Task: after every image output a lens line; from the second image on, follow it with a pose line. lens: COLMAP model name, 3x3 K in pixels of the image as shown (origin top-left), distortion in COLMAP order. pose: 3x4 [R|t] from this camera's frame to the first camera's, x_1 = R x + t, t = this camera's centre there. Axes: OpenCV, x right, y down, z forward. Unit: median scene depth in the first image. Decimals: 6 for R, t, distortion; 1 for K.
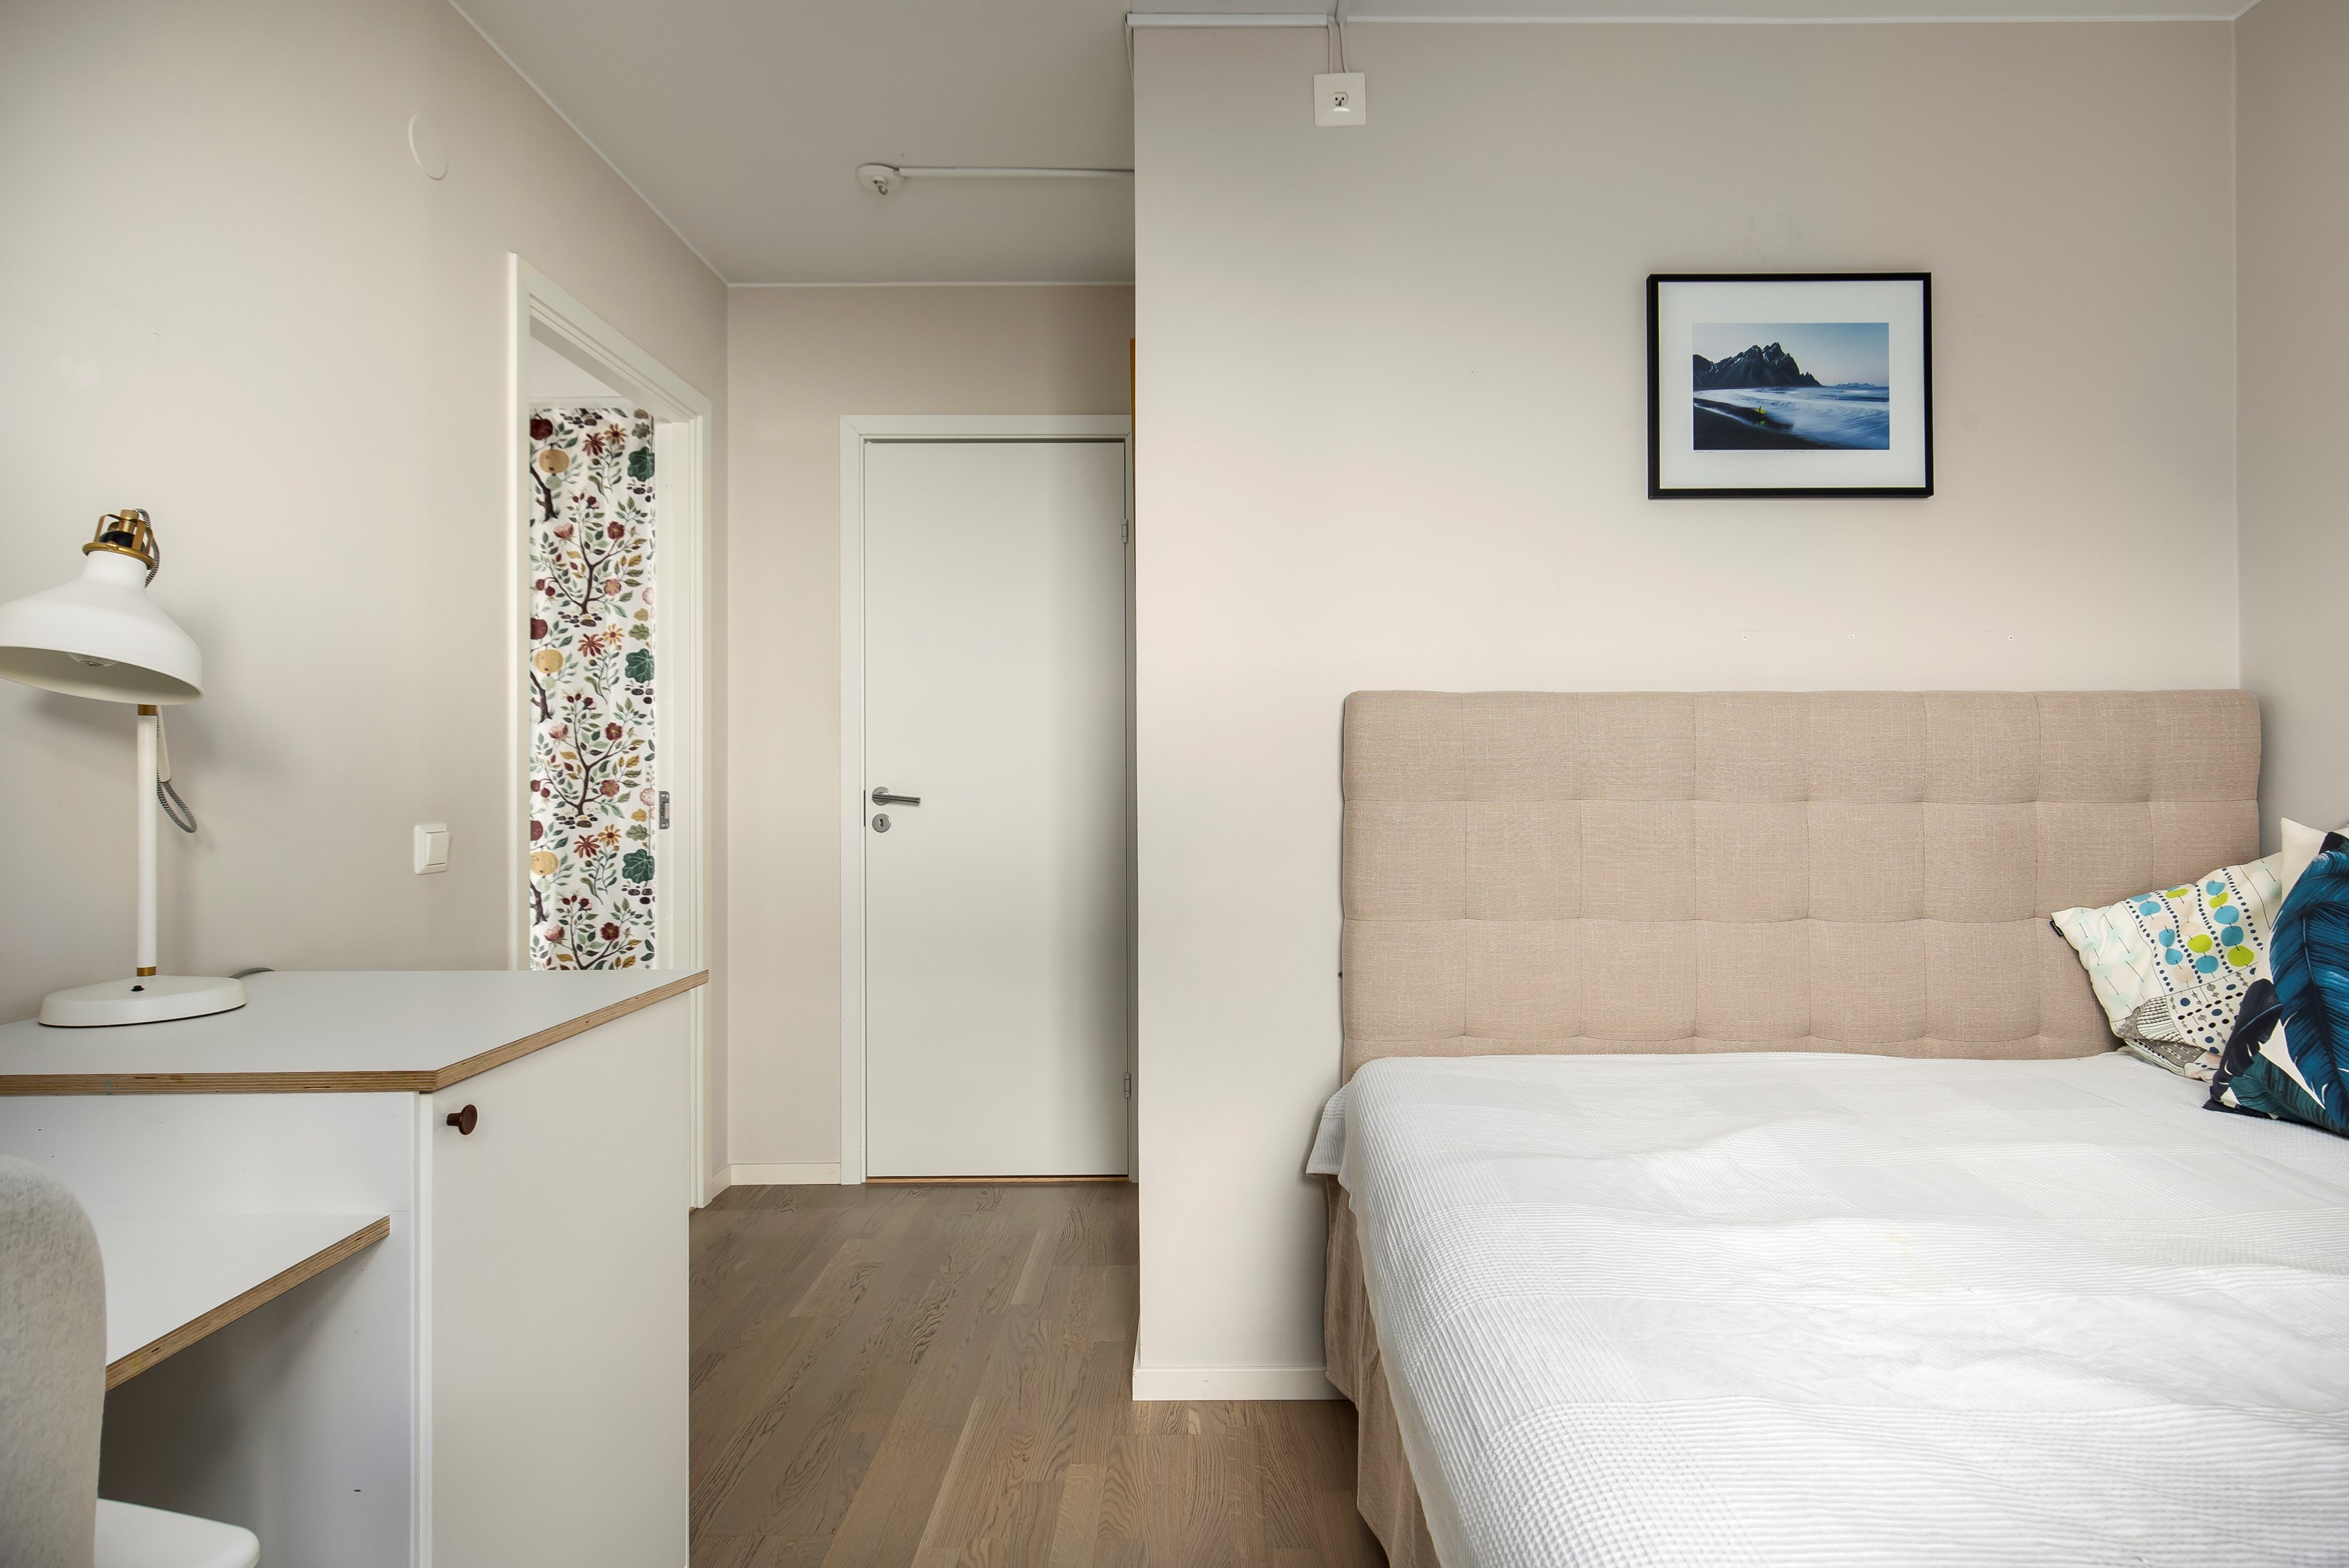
lens RADIAL K [[1282.2, 0, 1180.0], [0, 1282.2, 769.7], [0, 0, 1]] dist [0.002298, 0.001022]
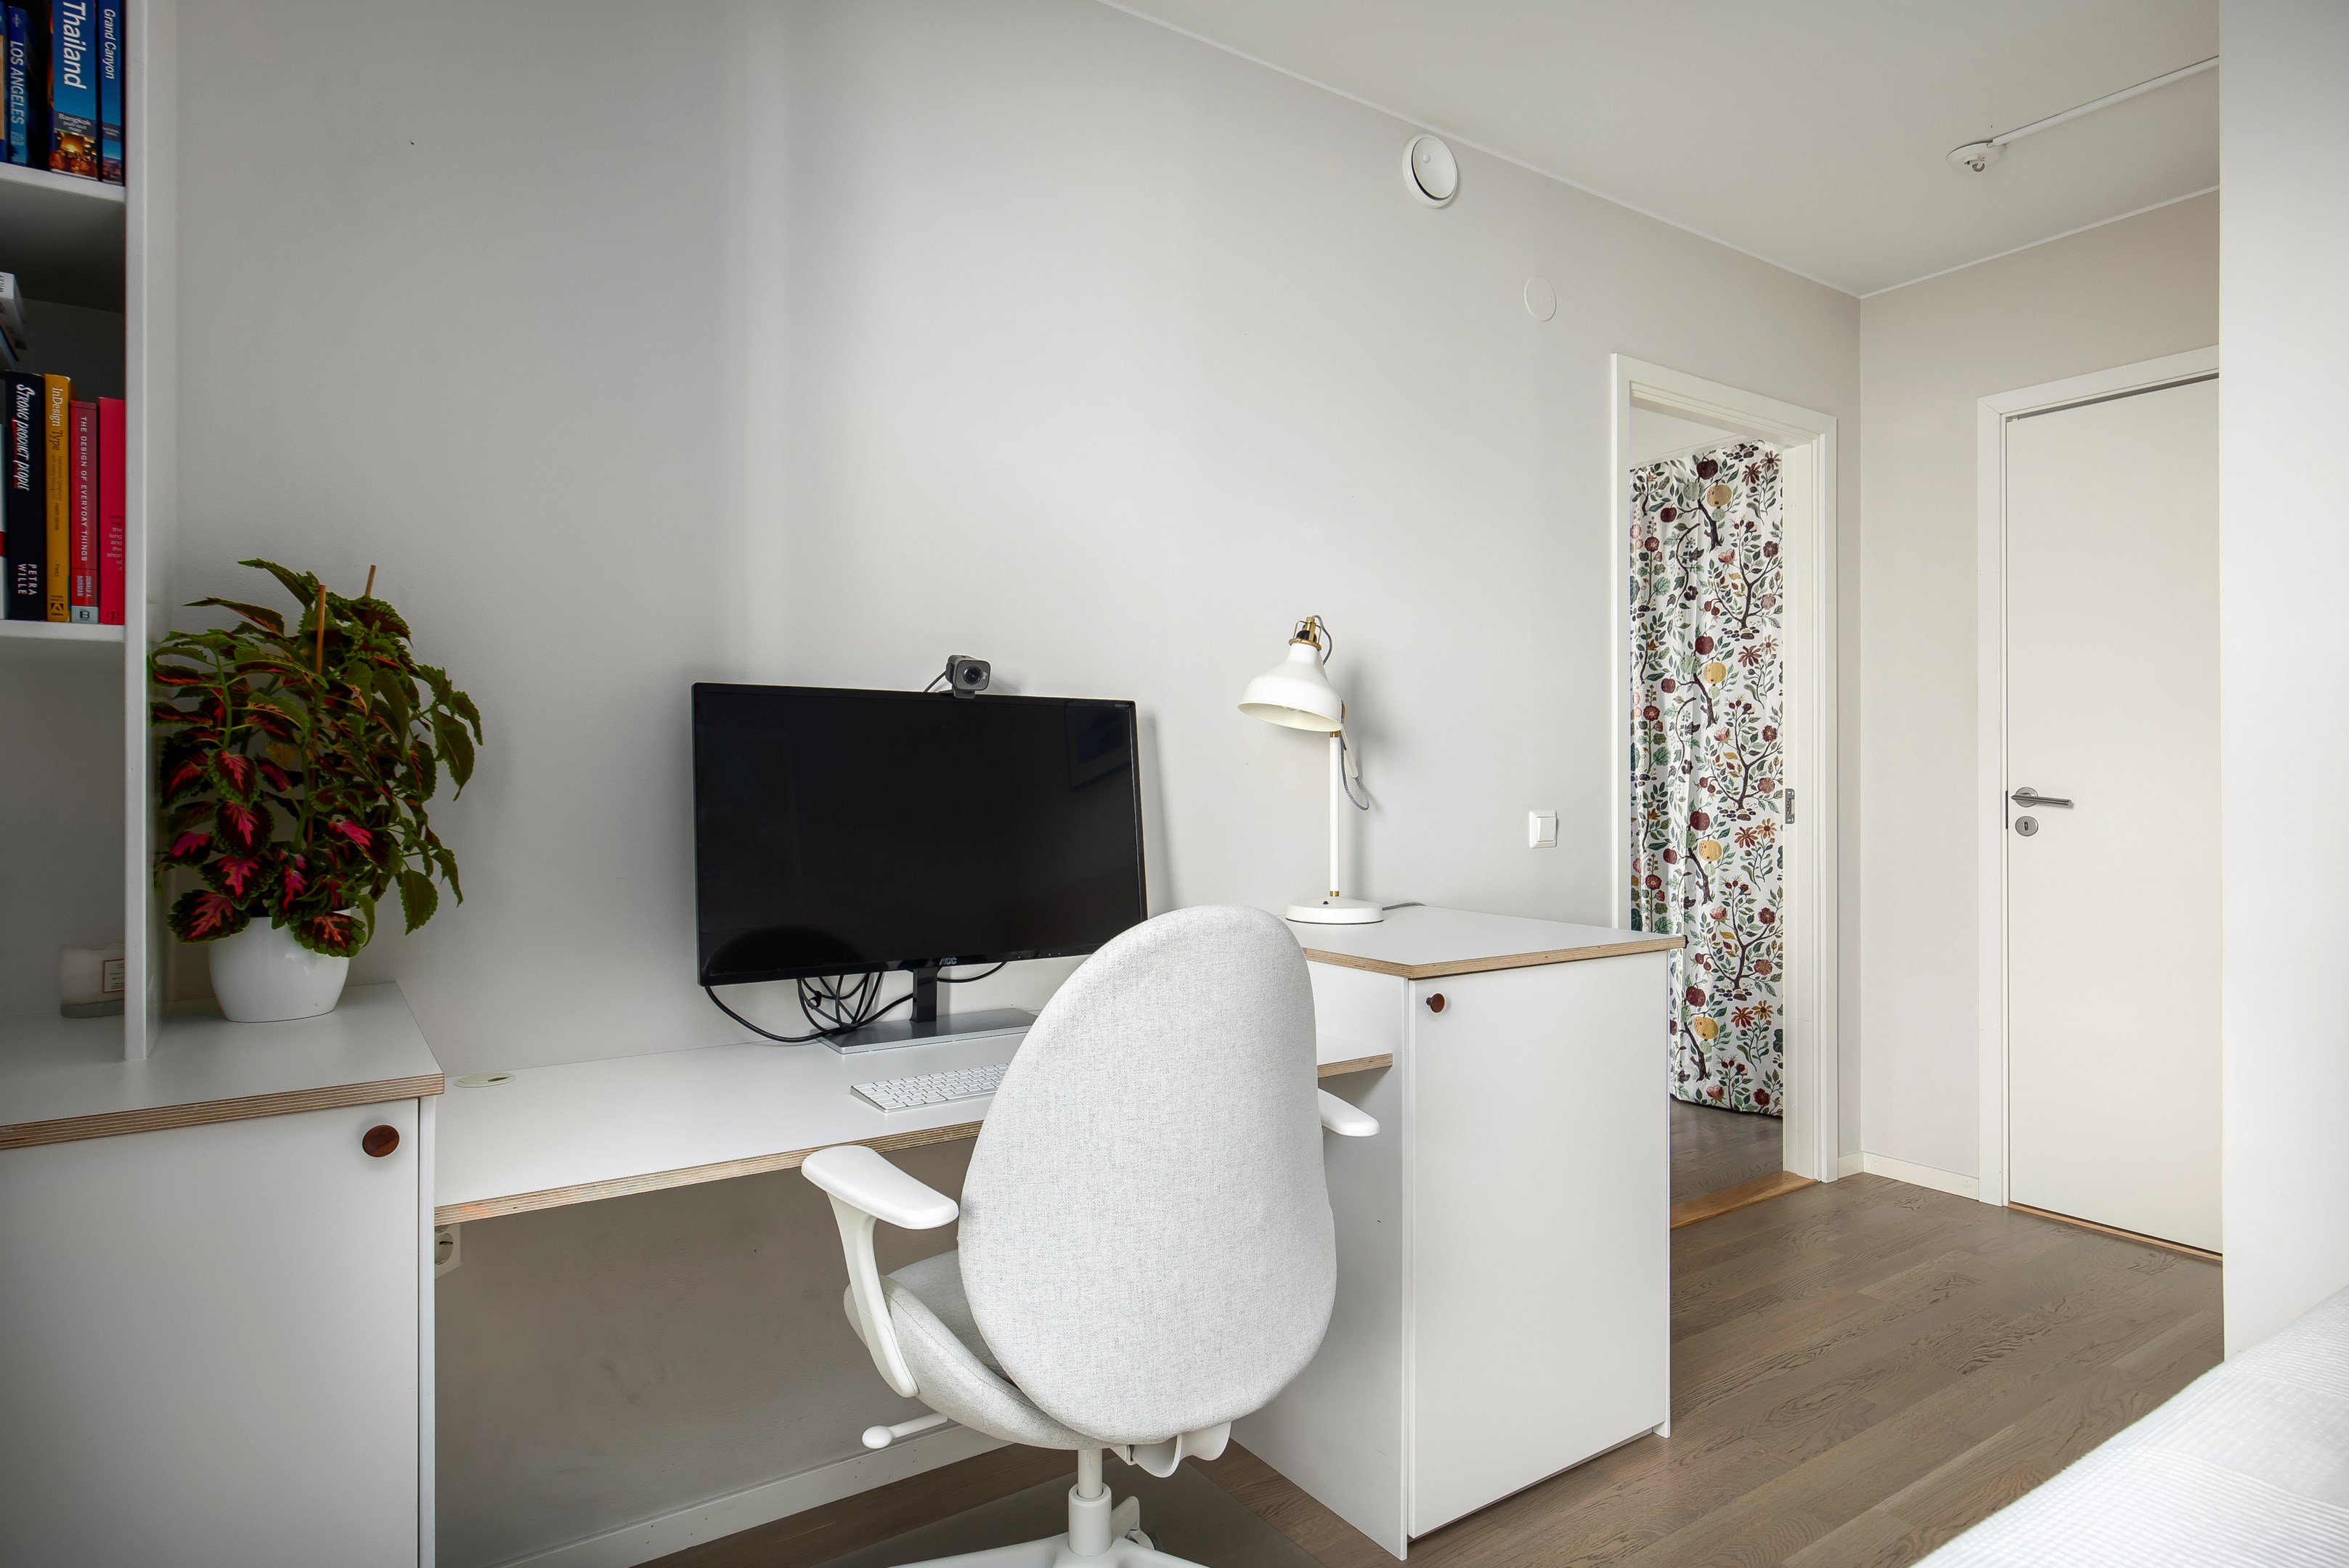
lens RADIAL K [[1282.2, 0, 1165.7], [0, 1282.2, 781.5], [0, 0, 1]] dist [0.002298, 0.001022]
pose [[0.557033, 0.009001, -0.830441, 0.181901], [0.001066, 0.999933, 0.011553, -0.002150], [0.830489, -0.007321, 0.556986, -0.036155]]
